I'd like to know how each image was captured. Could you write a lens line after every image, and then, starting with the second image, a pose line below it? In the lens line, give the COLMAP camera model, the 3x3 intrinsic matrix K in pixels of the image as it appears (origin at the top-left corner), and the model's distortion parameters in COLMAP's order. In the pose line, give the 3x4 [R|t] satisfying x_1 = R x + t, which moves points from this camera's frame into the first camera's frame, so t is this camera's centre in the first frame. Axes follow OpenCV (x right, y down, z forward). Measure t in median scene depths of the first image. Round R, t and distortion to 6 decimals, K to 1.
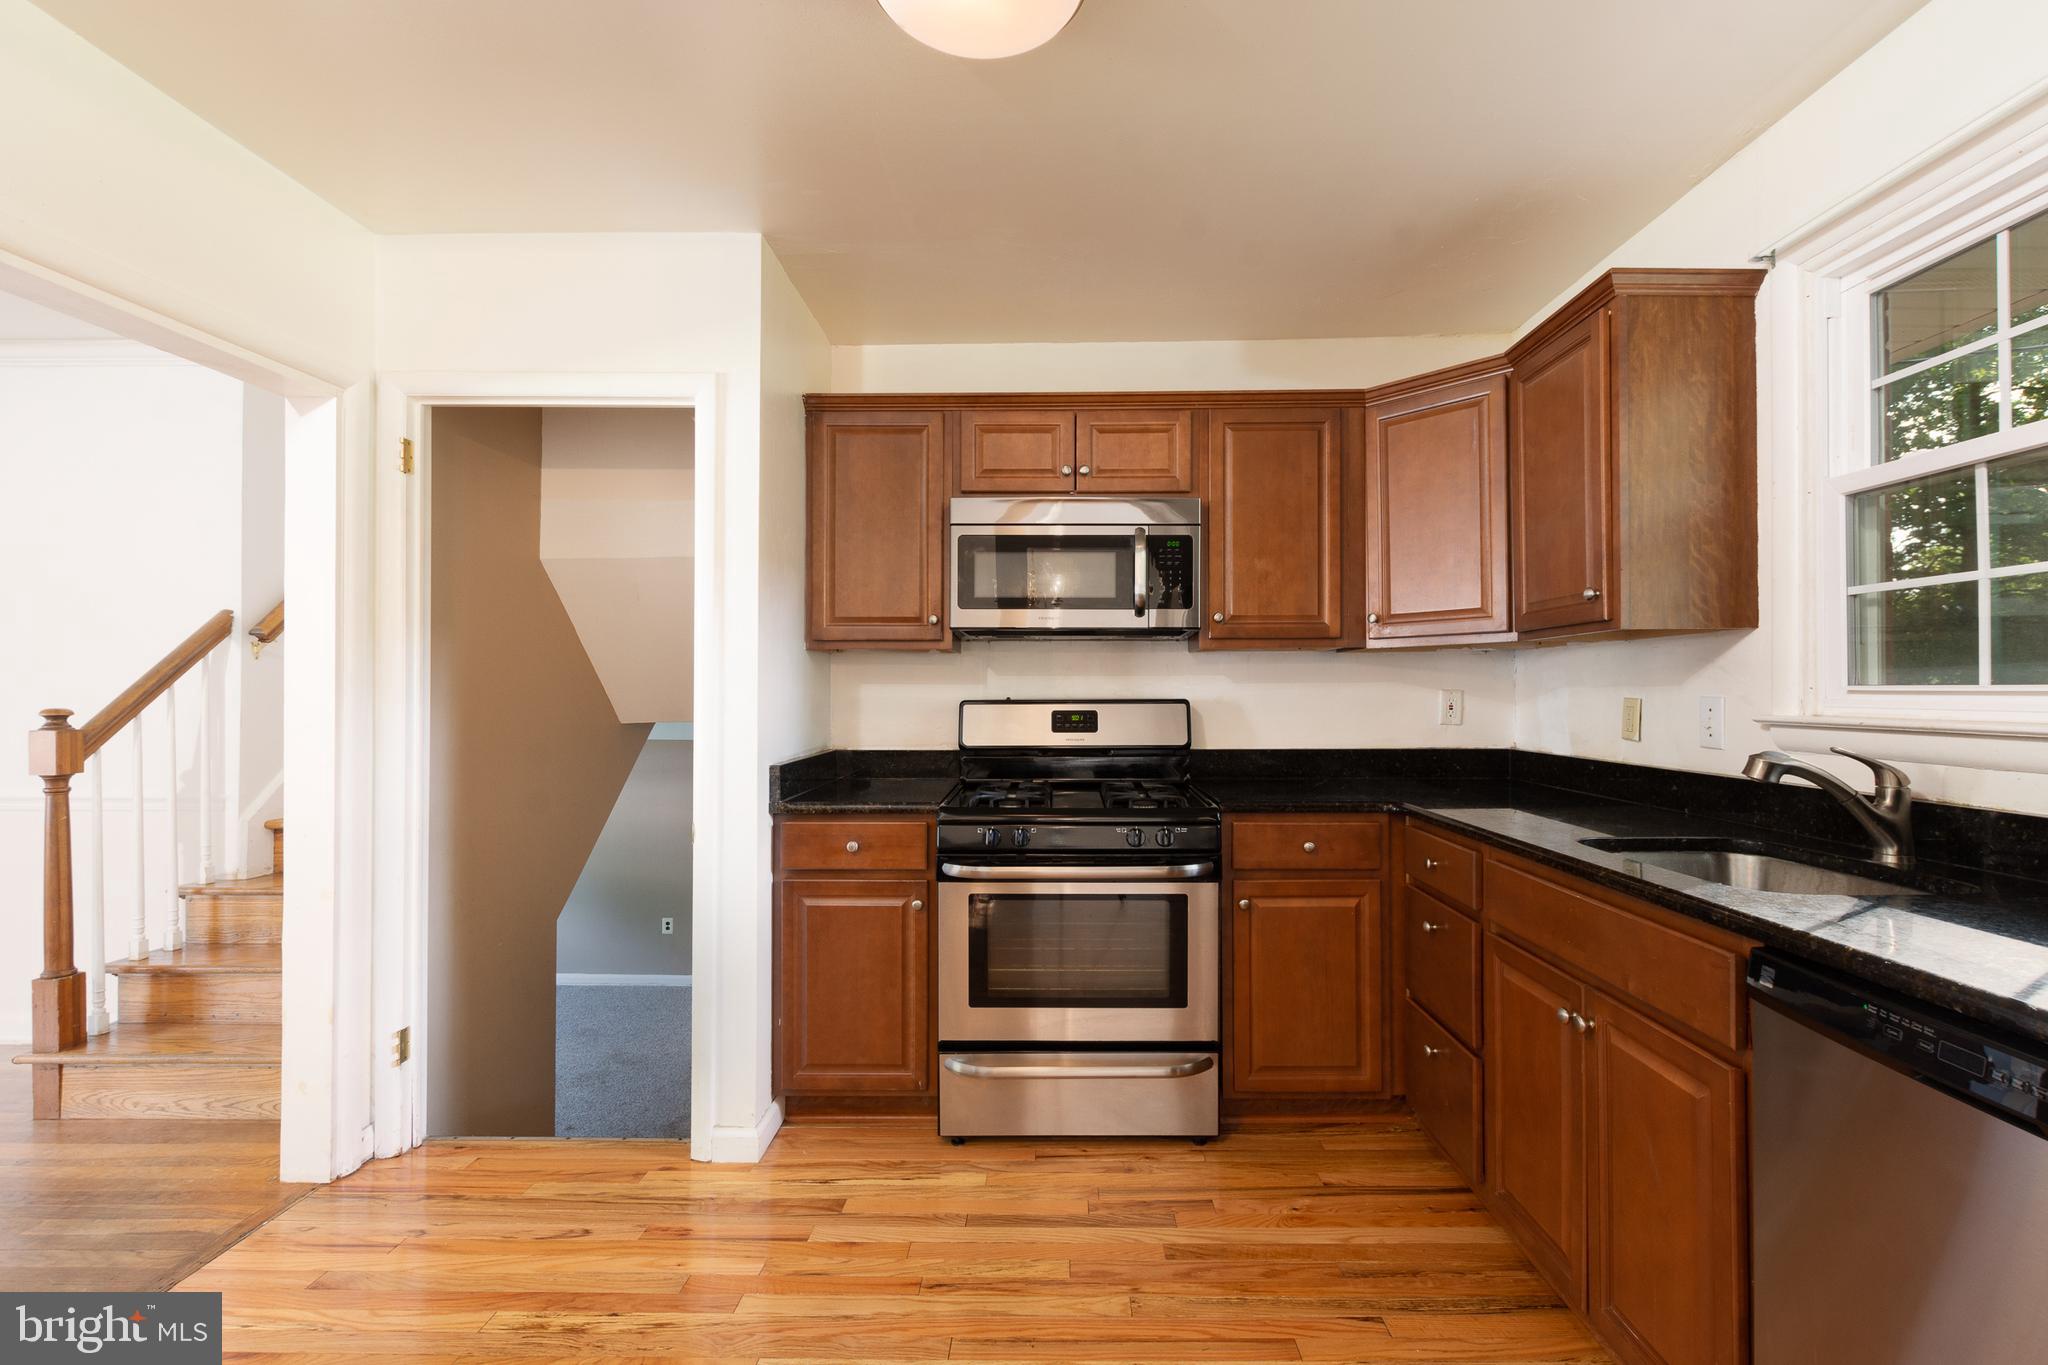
lens RADIAL K [[884.3, 0, 1040.3], [0, 884.3, 683.1], [0, 0, 1]] dist [0.000407, -0.000297]
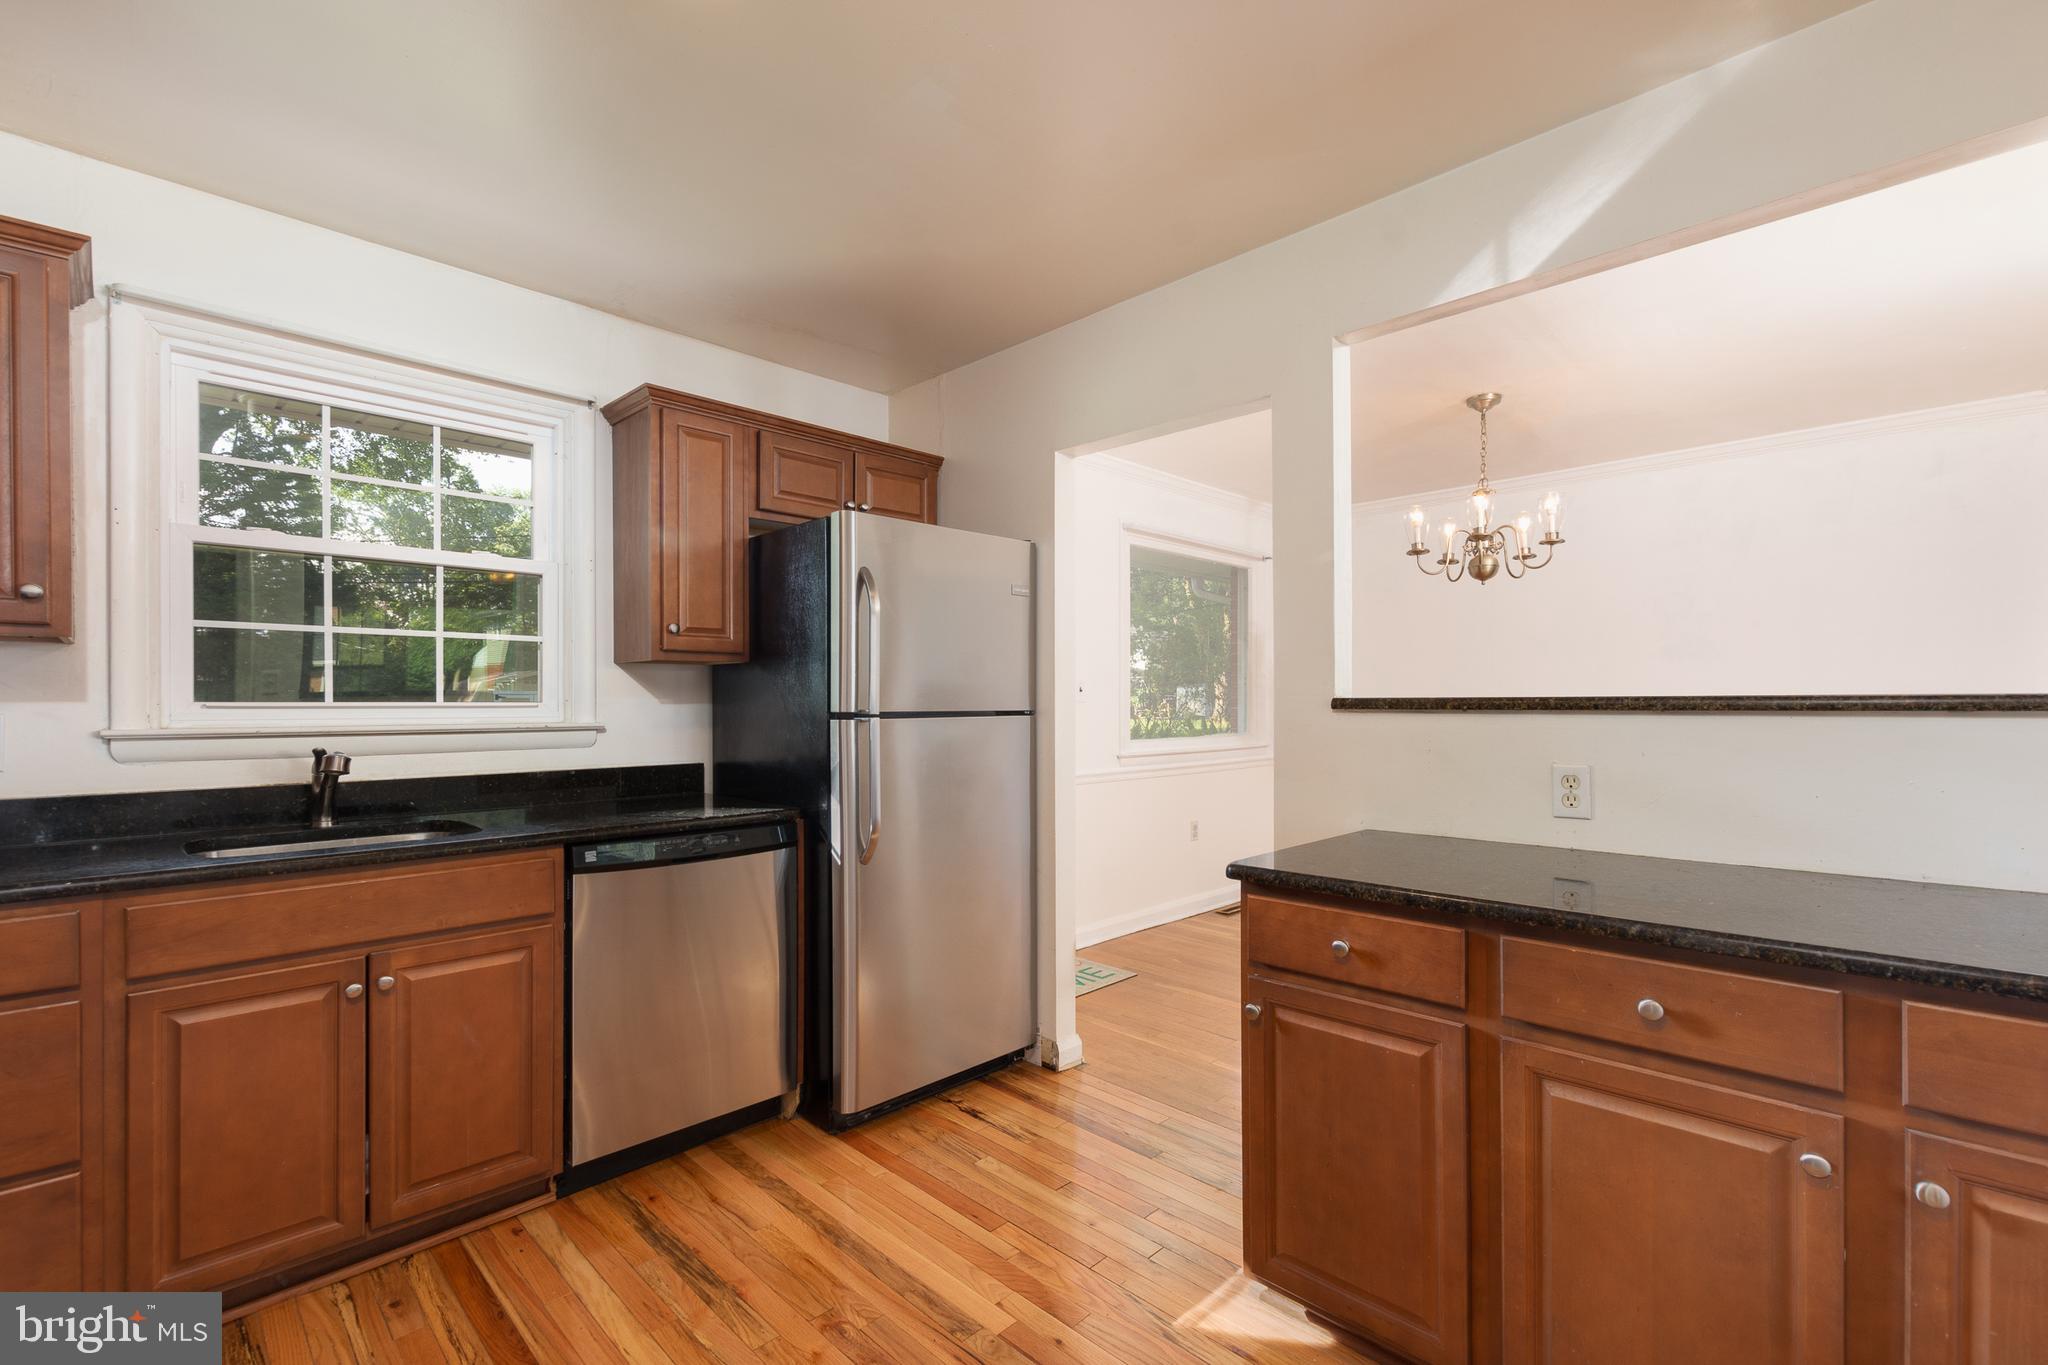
lens RADIAL K [[884.3, 0, 1030.6], [0, 884.3, 701.2], [0, 0, 1]] dist [0.000407, -0.000297]
pose [[-0.719409, 0.006179, 0.694559, -0.645638], [-0.001402, 0.999945, -0.010348, 0.011454], [-0.694585, -0.008419, -0.719361, 0.942415]]
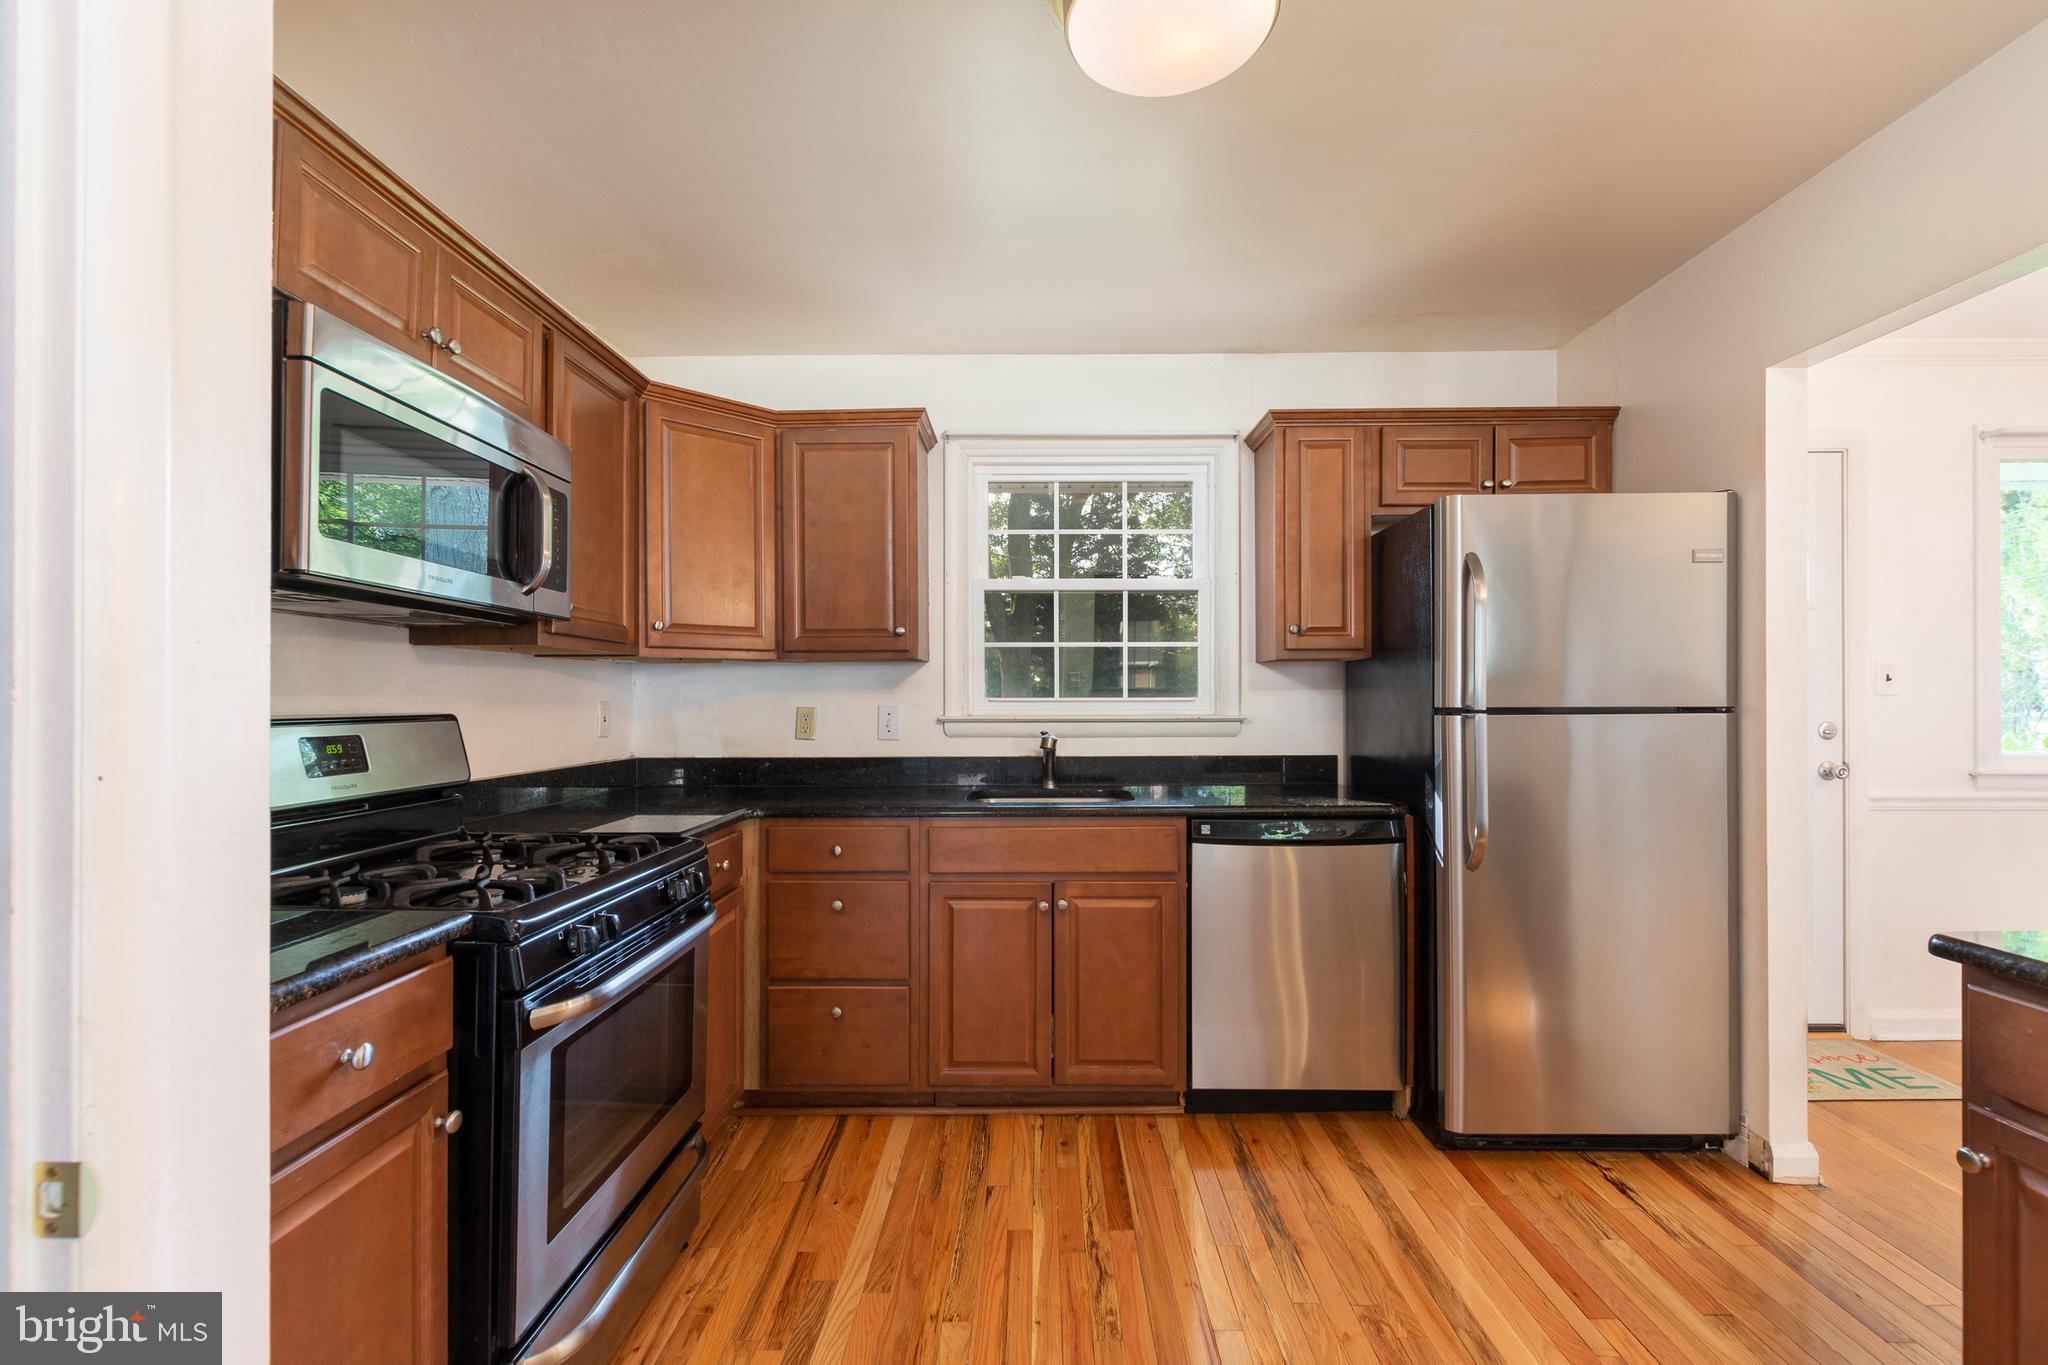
lens RADIAL K [[884.3, 0, 1043.0], [0, 884.3, 692.1], [0, 0, 1]] dist [0.000407, -0.000297]
pose [[-0.007085, 0.010874, 0.999916, -0.768792], [-0.005049, 0.999928, -0.010910, 0.009276], [-0.999962, -0.005126, -0.007030, 0.785925]]
